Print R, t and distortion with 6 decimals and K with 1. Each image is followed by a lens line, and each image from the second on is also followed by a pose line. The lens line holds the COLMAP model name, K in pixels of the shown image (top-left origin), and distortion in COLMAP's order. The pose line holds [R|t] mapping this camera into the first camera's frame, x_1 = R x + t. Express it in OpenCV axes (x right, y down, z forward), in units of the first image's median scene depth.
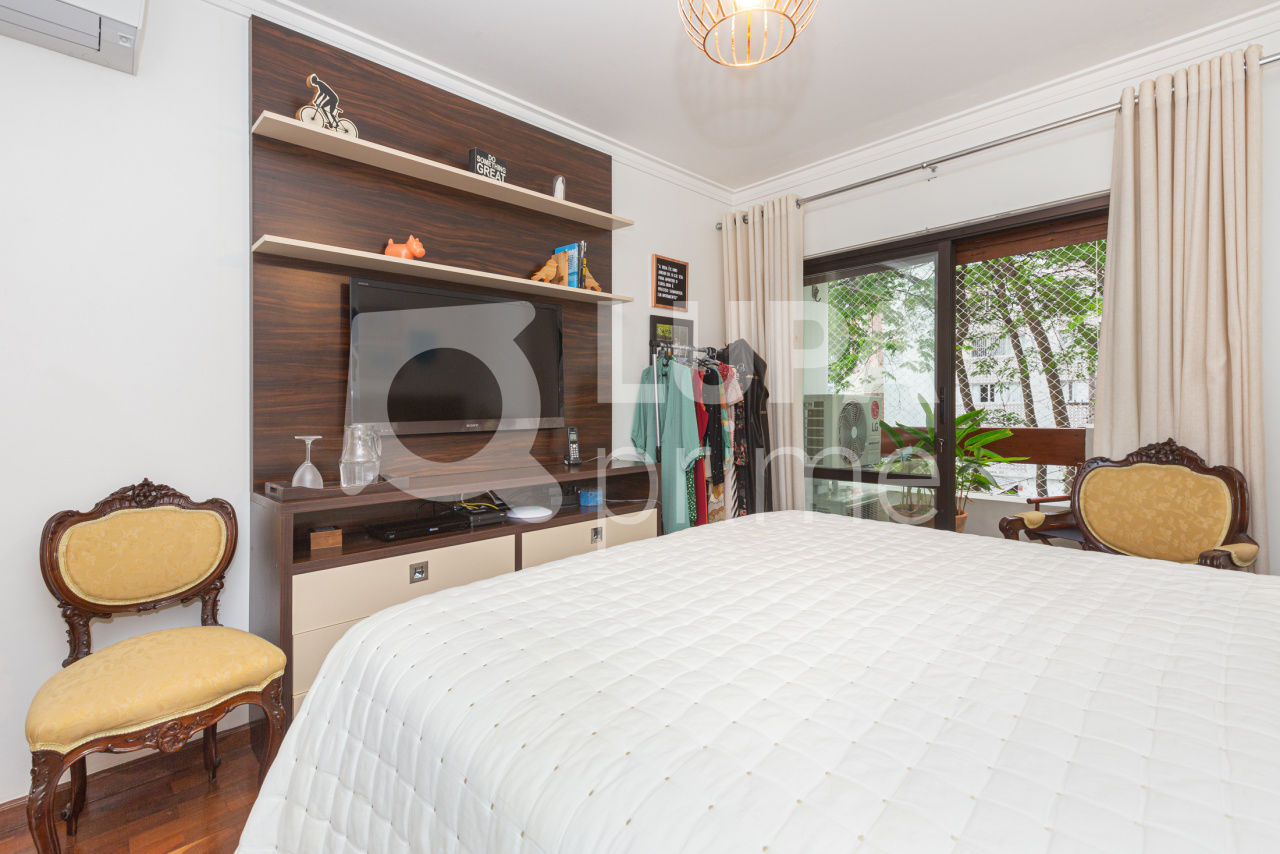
lens RADIAL K [[584.2, 0, 646.1], [0, 584.2, 408.5], [0, 0, 1]] dist [0.005310, -0.001814]
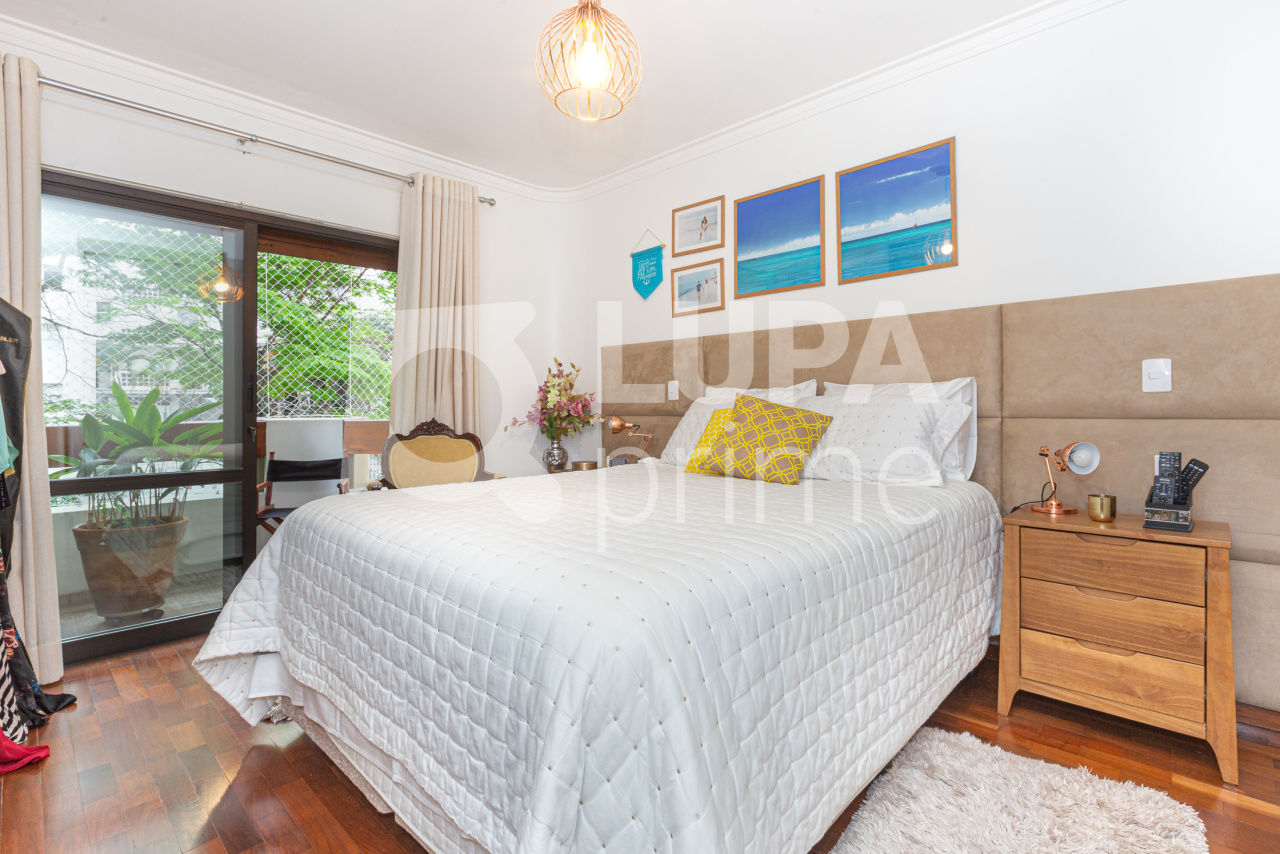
lens RADIAL K [[584.2, 0, 676.9], [0, 584.2, 398.2], [0, 0, 1]] dist [0.005310, -0.001814]
pose [[-0.070447, 0.025013, 0.997202, -0.741446], [0.015177, 0.999597, -0.024000, 0.053246], [-0.997400, 0.013444, -0.070798, 0.573150]]
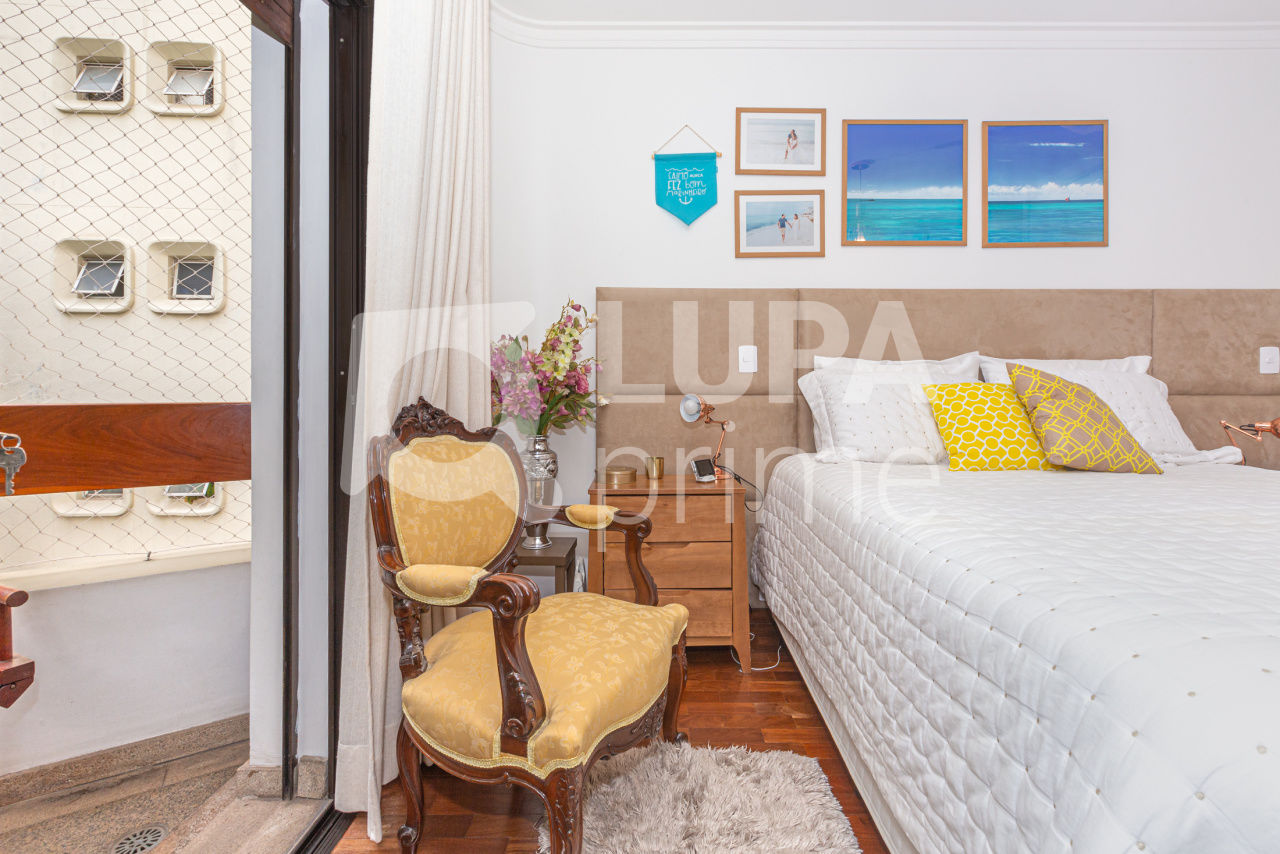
lens RADIAL K [[584.2, 0, 656.4], [0, 584.2, 389.9], [0, 0, 1]] dist [0.005310, -0.001814]
pose [[-0.710520, 0.013676, 0.703544, 0.300729], [0.011175, 0.999904, -0.008150, 0.061831], [-0.703589, 0.002071, -0.710604, 1.525237]]
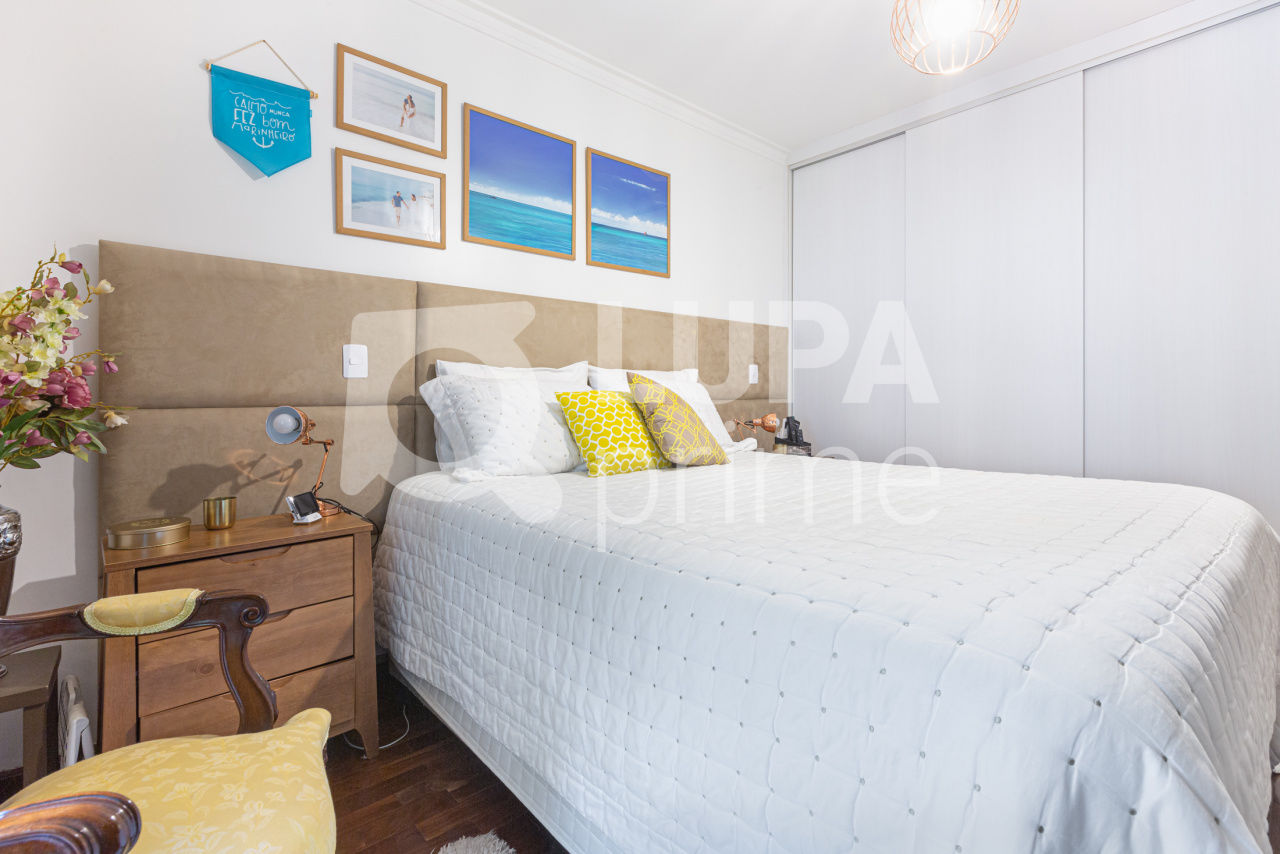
lens RADIAL K [[584.2, 0, 634.8], [0, 584.2, 394.0], [0, 0, 1]] dist [0.005310, -0.001814]
pose [[-0.998140, 0.020819, 0.057298, 0.515372], [0.020850, 0.999783, -0.000050, 0.054247], [-0.057286, 0.001145, -0.998357, 1.474231]]
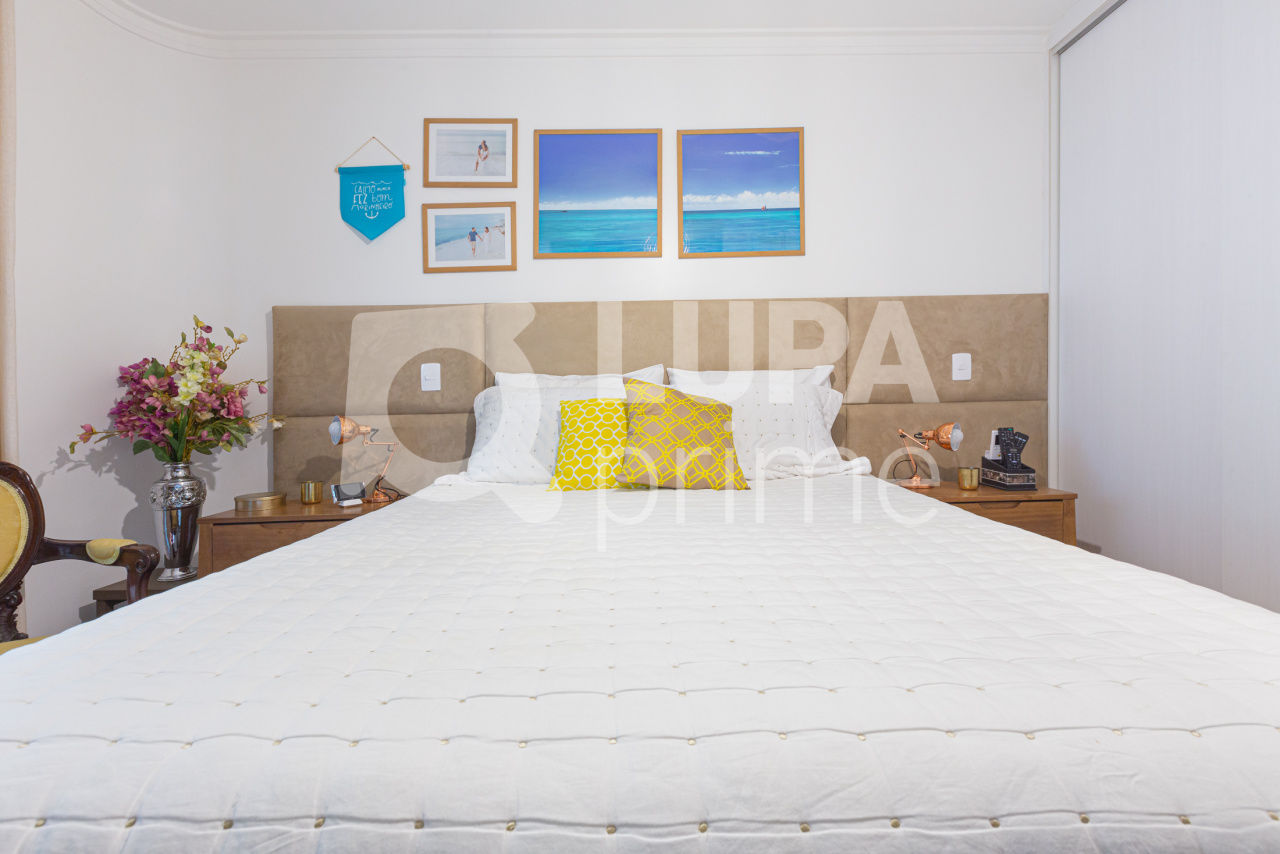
lens RADIAL K [[584.2, 0, 678.5], [0, 584.2, 396.4], [0, 0, 1]] dist [0.005310, -0.001814]
pose [[-0.724534, 0.034449, 0.688378, -0.181731], [0.033825, 0.999324, -0.014409, 0.062791], [-0.688408, 0.012845, -0.725209, 1.007392]]
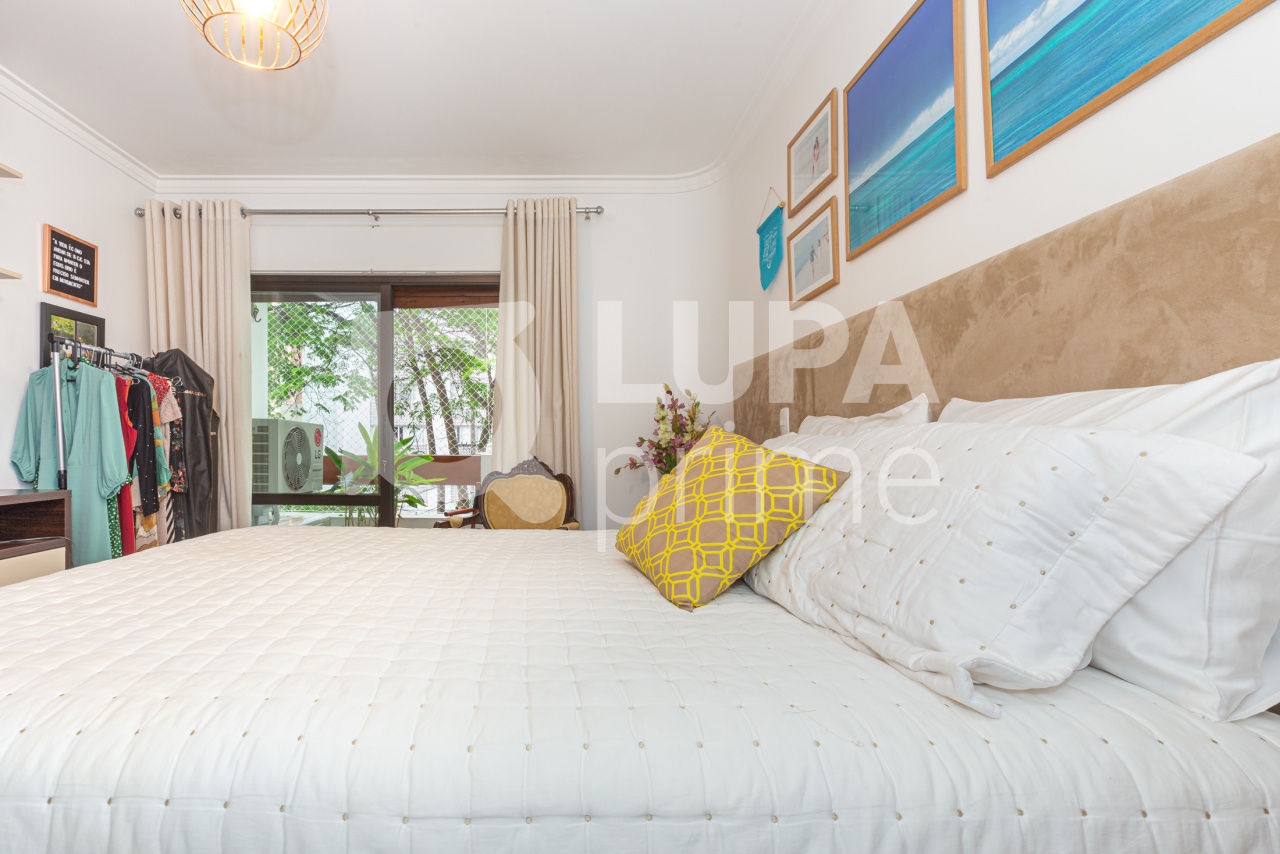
lens RADIAL K [[584.2, 0, 593.8], [0, 584.2, 439.7], [0, 0, 1]] dist [0.005310, -0.001814]
pose [[0.661102, 0.002231, 0.750292, -0.083729], [0.007978, 0.999918, -0.010003, 0.031977], [-0.750253, 0.012599, 0.661030, -0.046895]]
